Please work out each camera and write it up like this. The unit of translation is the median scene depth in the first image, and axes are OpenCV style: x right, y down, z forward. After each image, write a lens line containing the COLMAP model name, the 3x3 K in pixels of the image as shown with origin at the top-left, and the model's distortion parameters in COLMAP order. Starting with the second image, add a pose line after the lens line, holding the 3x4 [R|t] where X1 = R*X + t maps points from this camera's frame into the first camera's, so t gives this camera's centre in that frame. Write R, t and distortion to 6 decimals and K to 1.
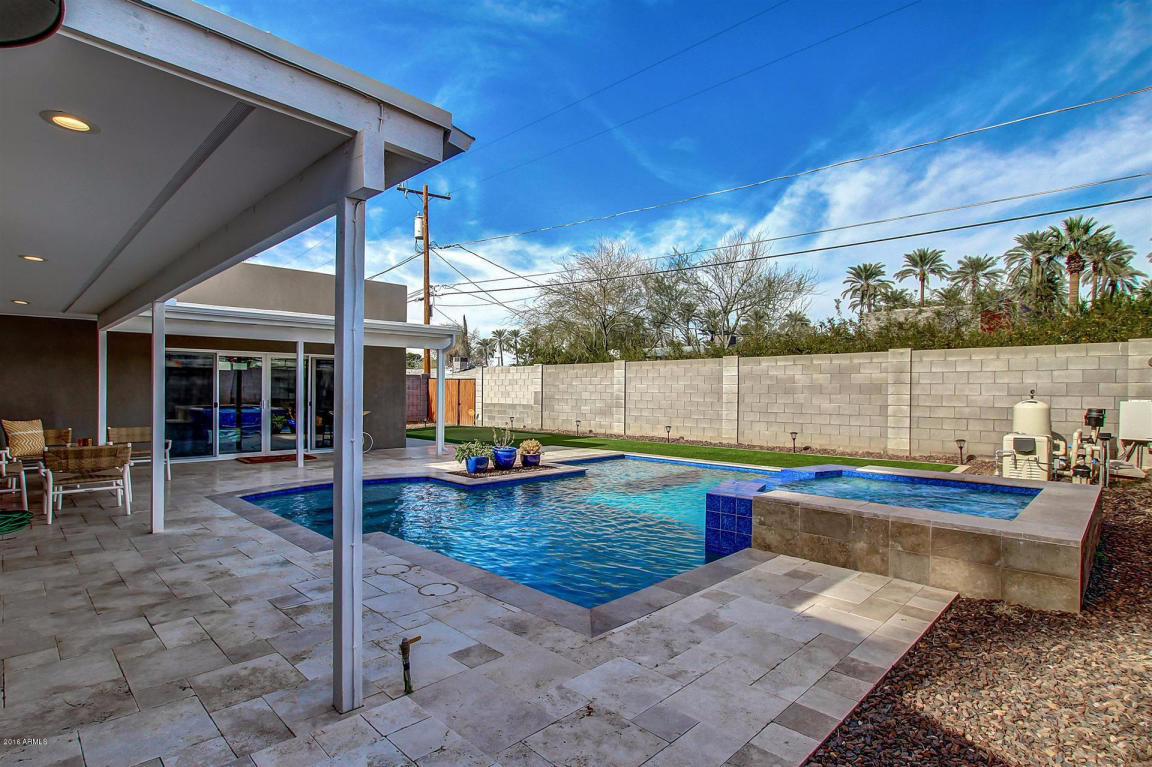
lens RADIAL K [[569.1, 0, 575.1], [0, 569.1, 393.7], [0, 0, 1]] dist [-0.029971, 0.002362]
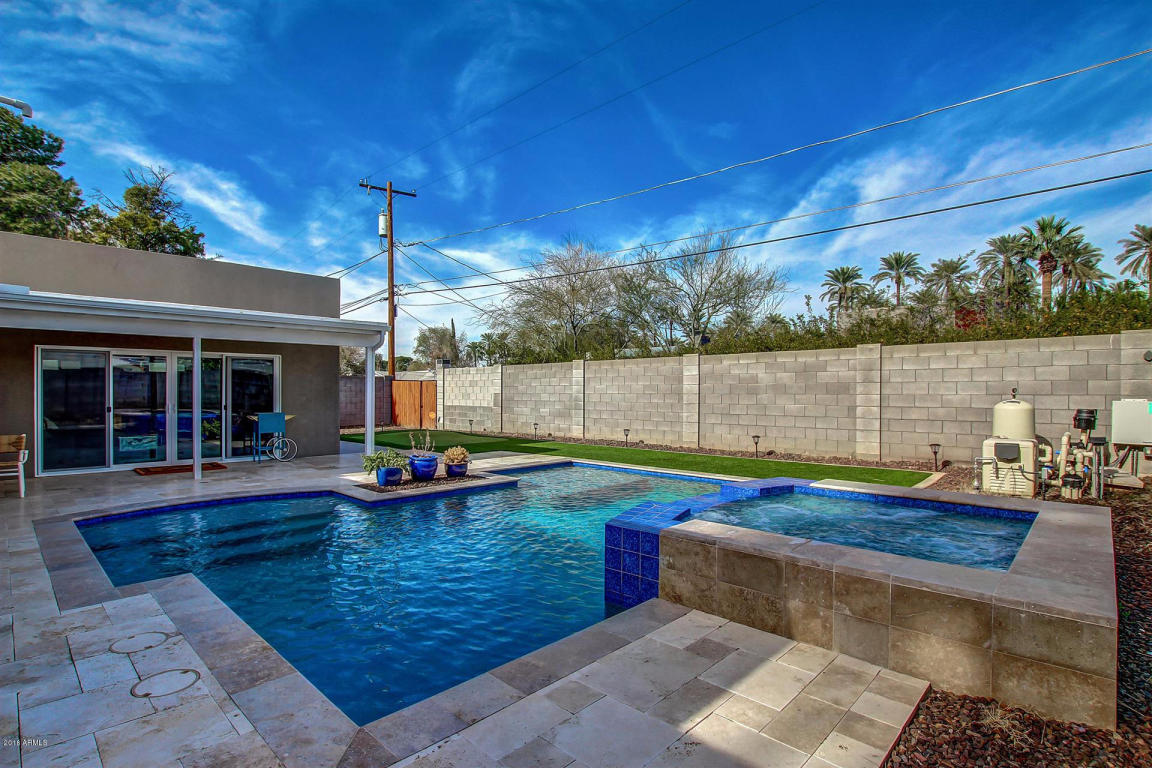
lens RADIAL K [[550.1, 0, 576.8], [0, 550.1, 393.9], [0, 0, 1]] dist [-0.033685, 0.006070]
pose [[0.999839, -0.004646, 0.017305, 0.081991], [0.004689, 0.999986, -0.002448, 0.000769], [-0.017293, 0.002529, 0.999847, 0.116844]]
